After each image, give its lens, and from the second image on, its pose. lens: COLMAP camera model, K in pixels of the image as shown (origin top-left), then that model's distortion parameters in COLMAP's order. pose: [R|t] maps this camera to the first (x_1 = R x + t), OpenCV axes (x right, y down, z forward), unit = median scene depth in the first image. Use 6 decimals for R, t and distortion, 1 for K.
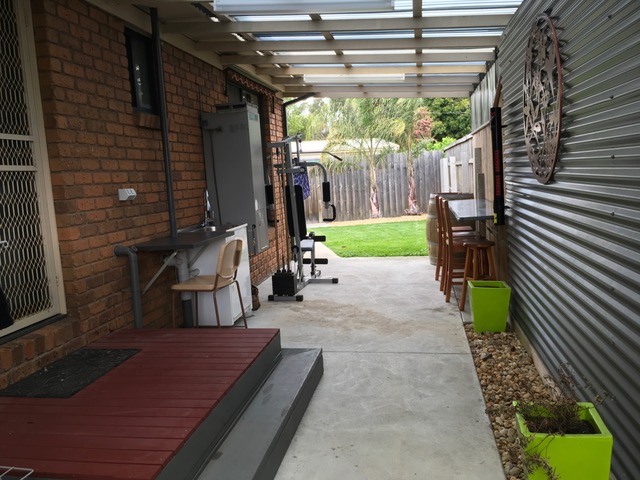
lens RADIAL K [[533.4, 0, 320.0], [0, 533.4, 240.0], [0, 0, 1]] dist [0.013279, -0.000245]
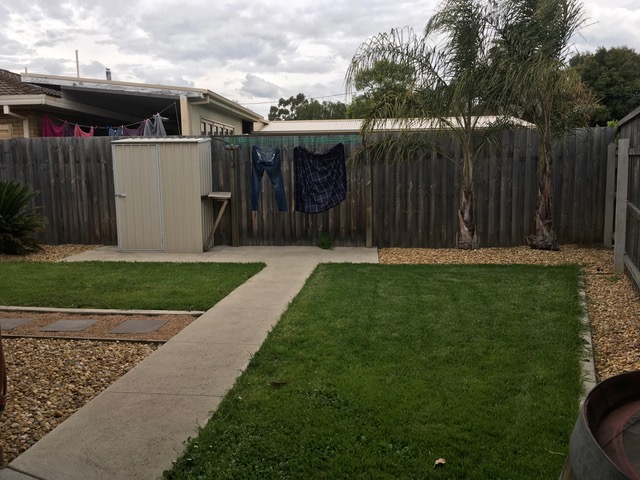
lens RADIAL K [[533.4, 0, 320.0], [0, 533.4, 240.0], [0, 0, 1]] dist [0.013279, -0.000245]
pose [[0.967293, 0.078592, -0.241182, 0.087501], [-0.073569, 0.996846, 0.029775, -0.053260], [0.242761, -0.011057, 0.970023, 0.431051]]
